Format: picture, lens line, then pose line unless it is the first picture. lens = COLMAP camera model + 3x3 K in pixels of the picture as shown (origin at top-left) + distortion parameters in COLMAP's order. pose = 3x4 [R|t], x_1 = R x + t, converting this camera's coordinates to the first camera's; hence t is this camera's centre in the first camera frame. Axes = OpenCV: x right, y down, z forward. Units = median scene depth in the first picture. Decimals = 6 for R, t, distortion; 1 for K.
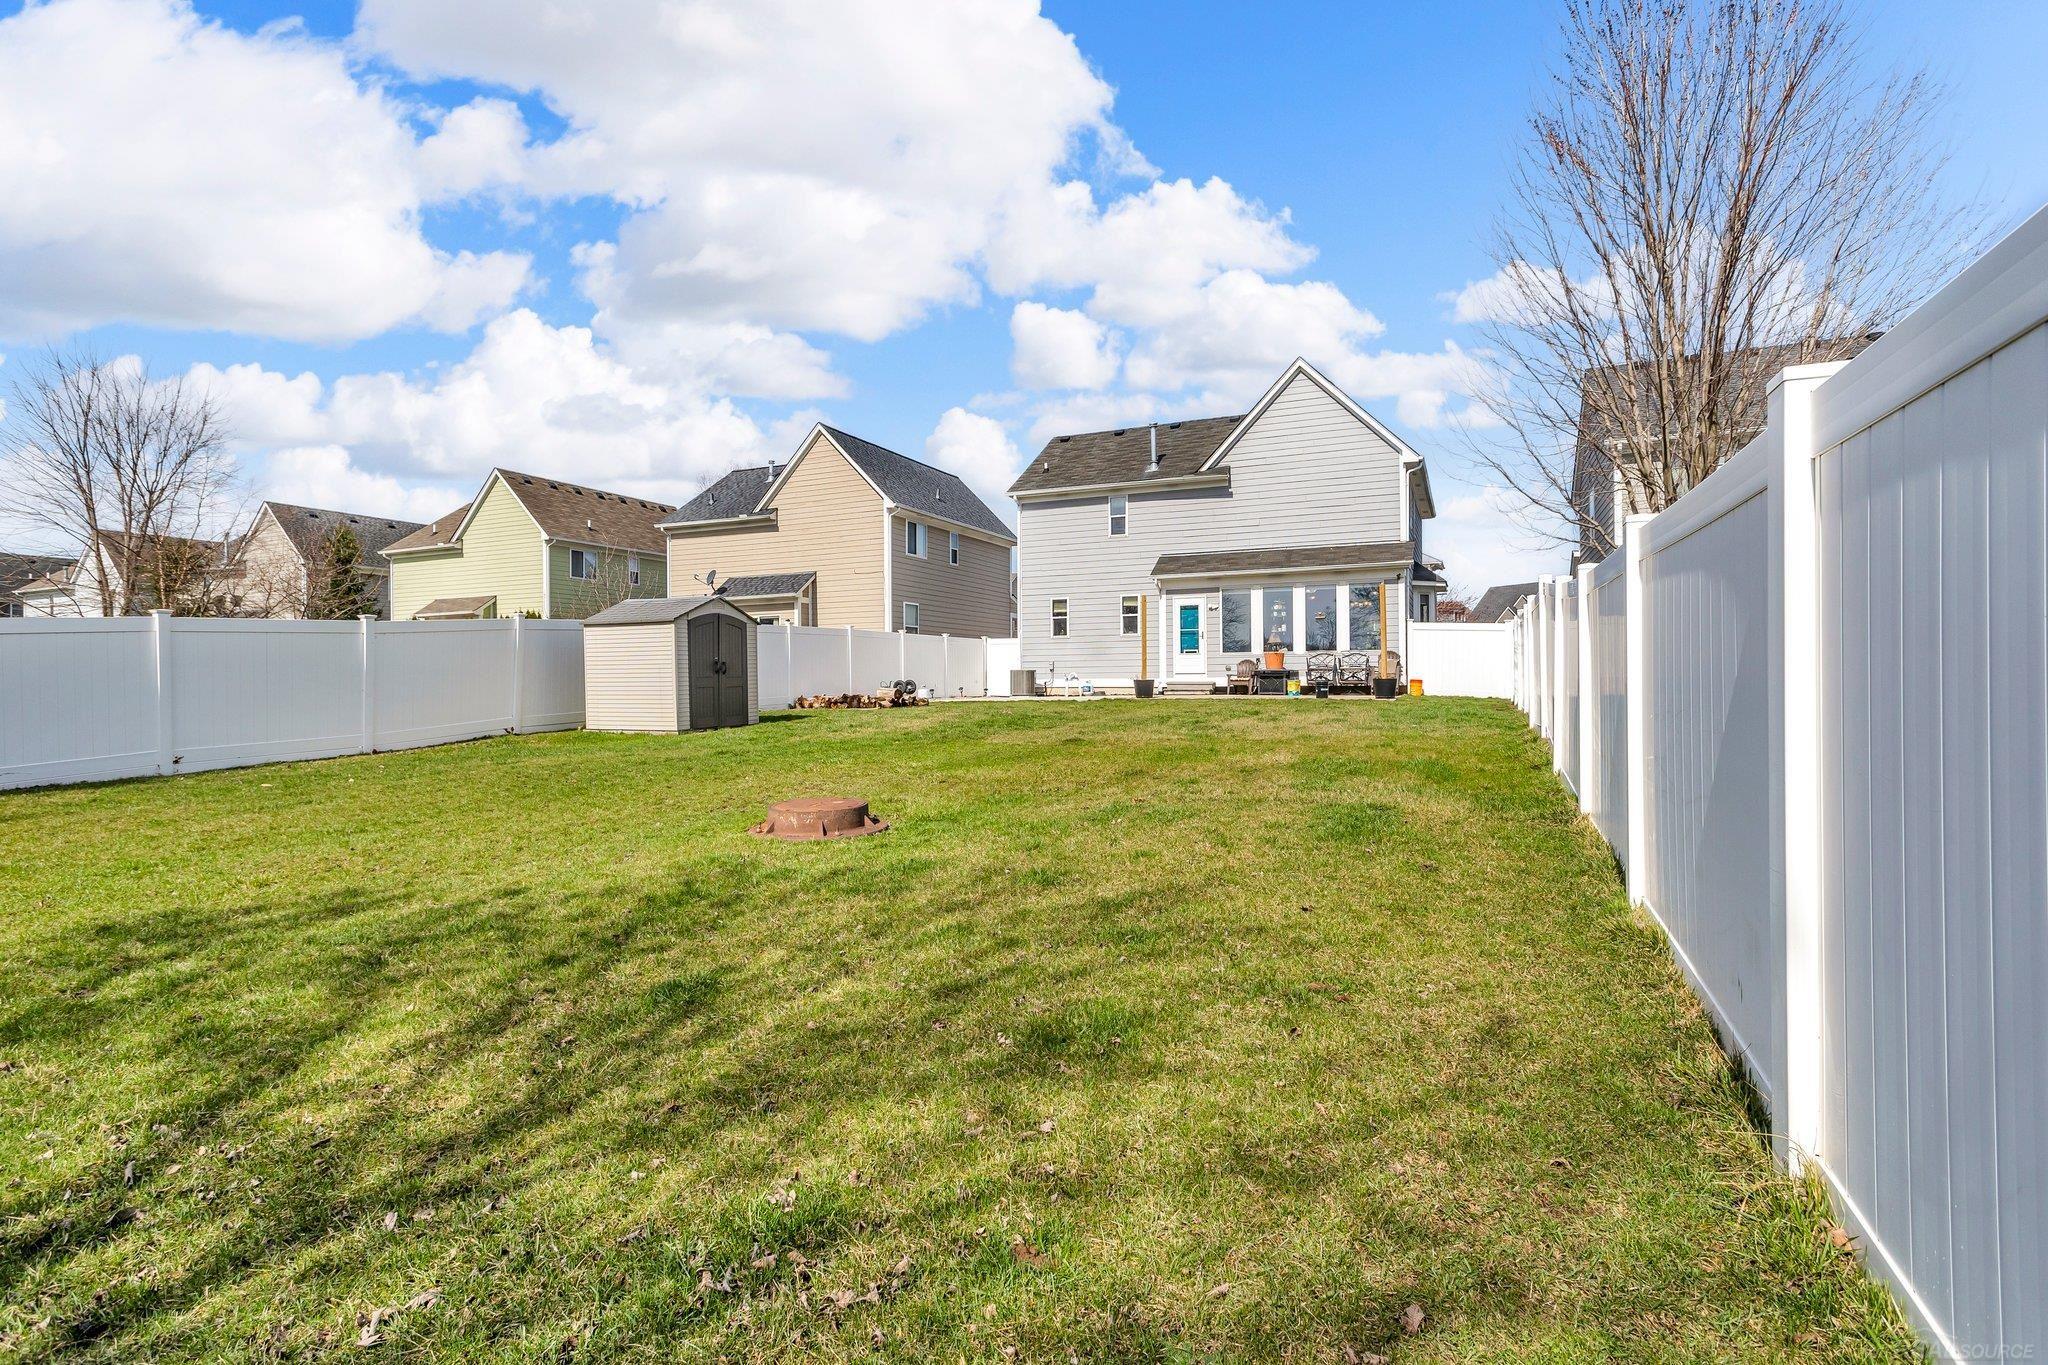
lens RADIAL K [[1000.4, 0, 1015.3], [0, 1000.4, 688.5], [0, 0, 1]] dist [0.012482, 0.002870]
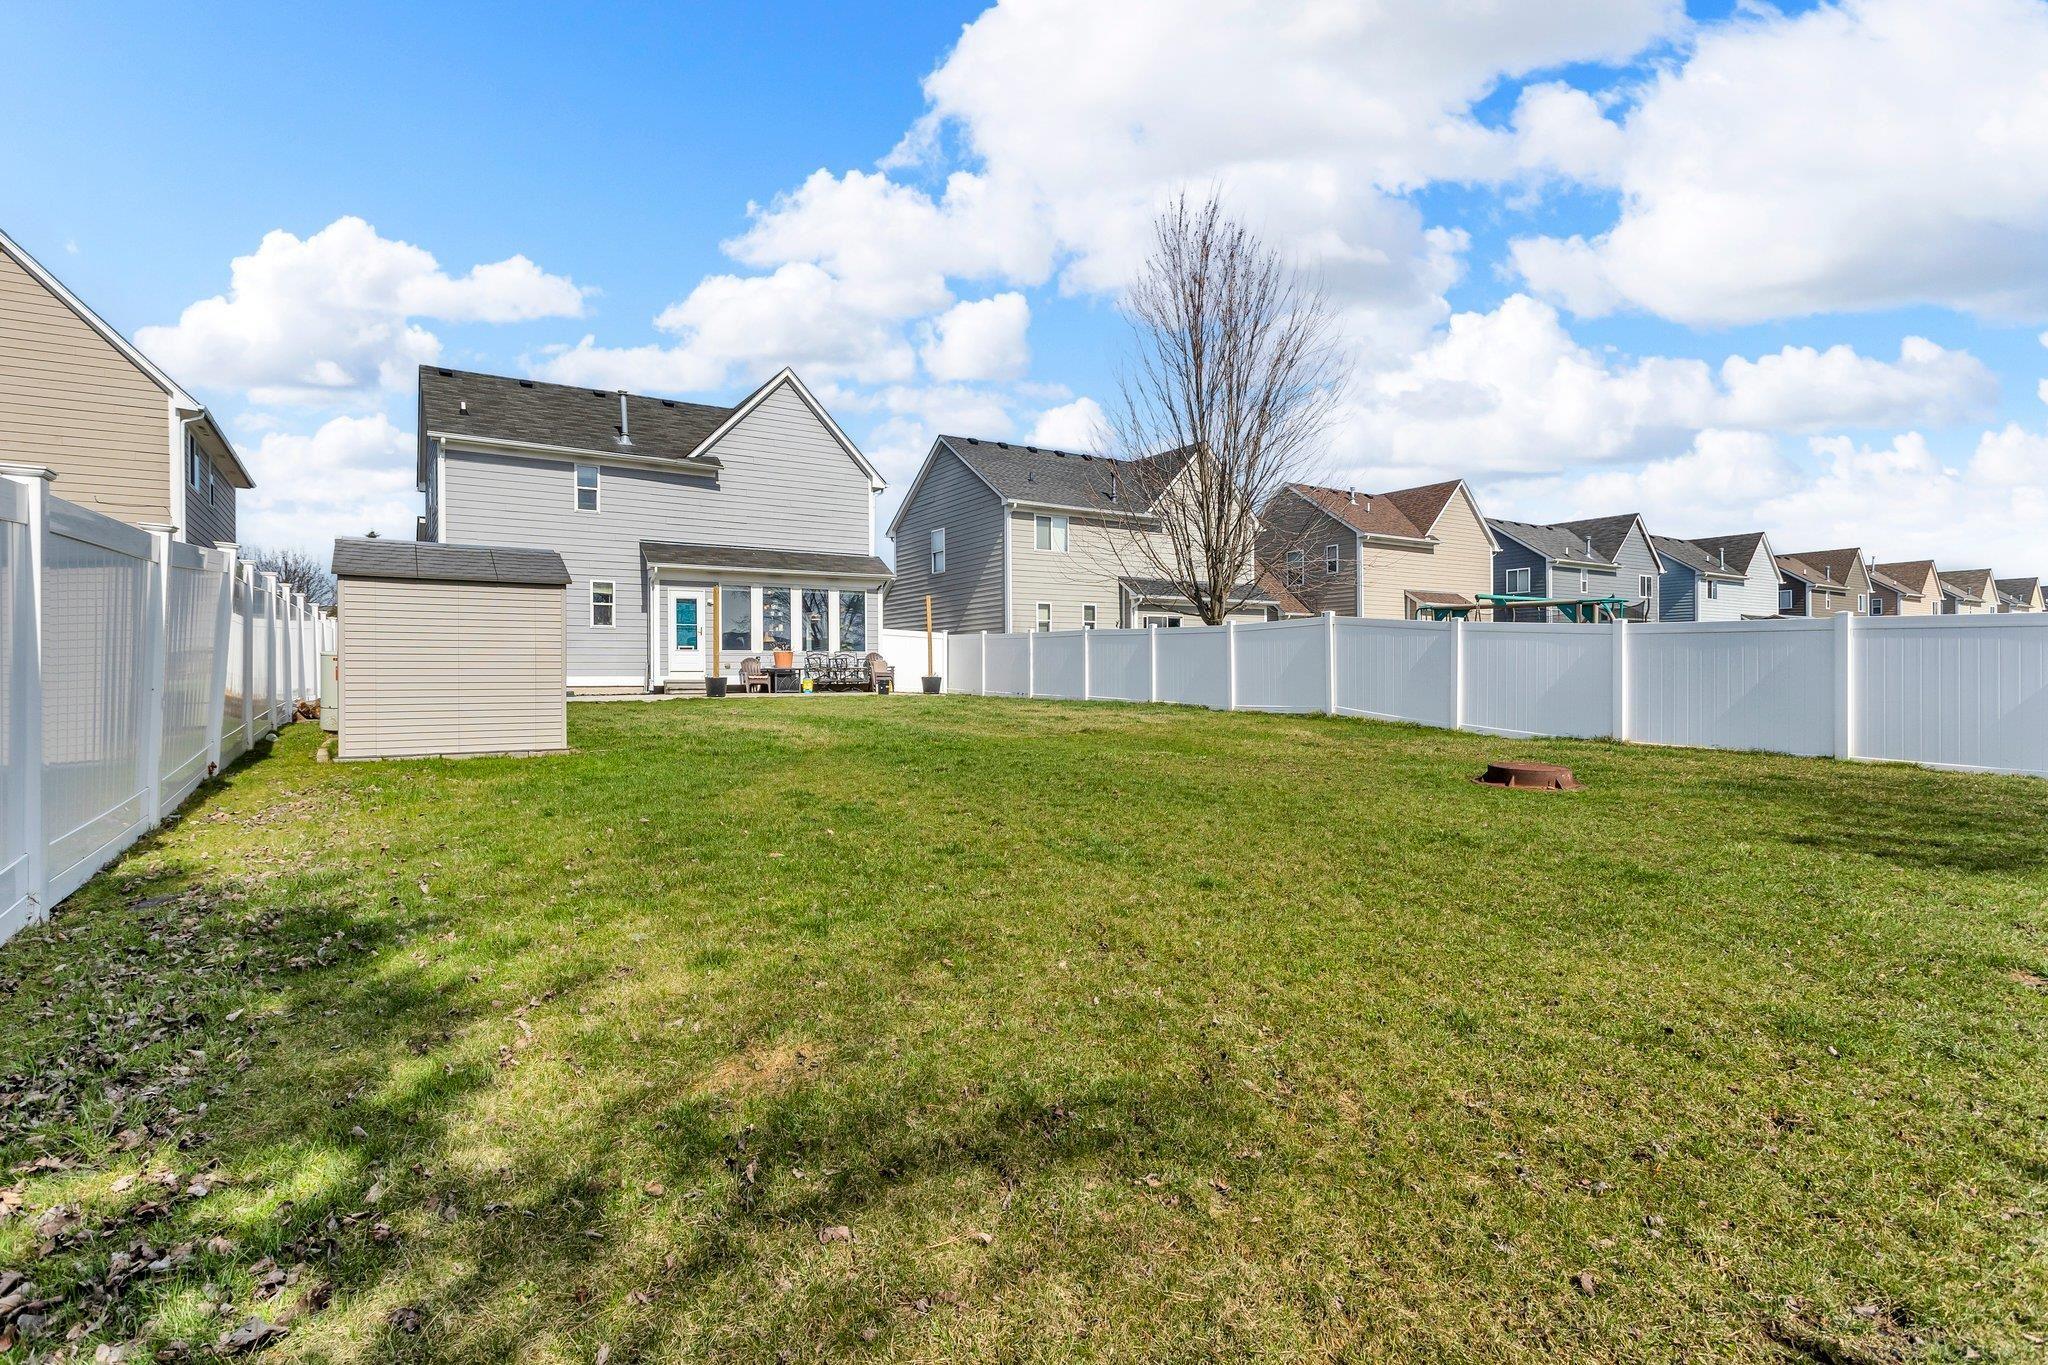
lens RADIAL K [[1000.4, 0, 1011.4], [0, 1000.4, 682.9], [0, 0, 1]] dist [0.012482, 0.002870]
pose [[0.545980, -0.000134, 0.837798, -0.443956], [0.007518, 0.999961, -0.004739, 0.002542], [-0.837764, 0.008886, 0.545960, 0.234979]]
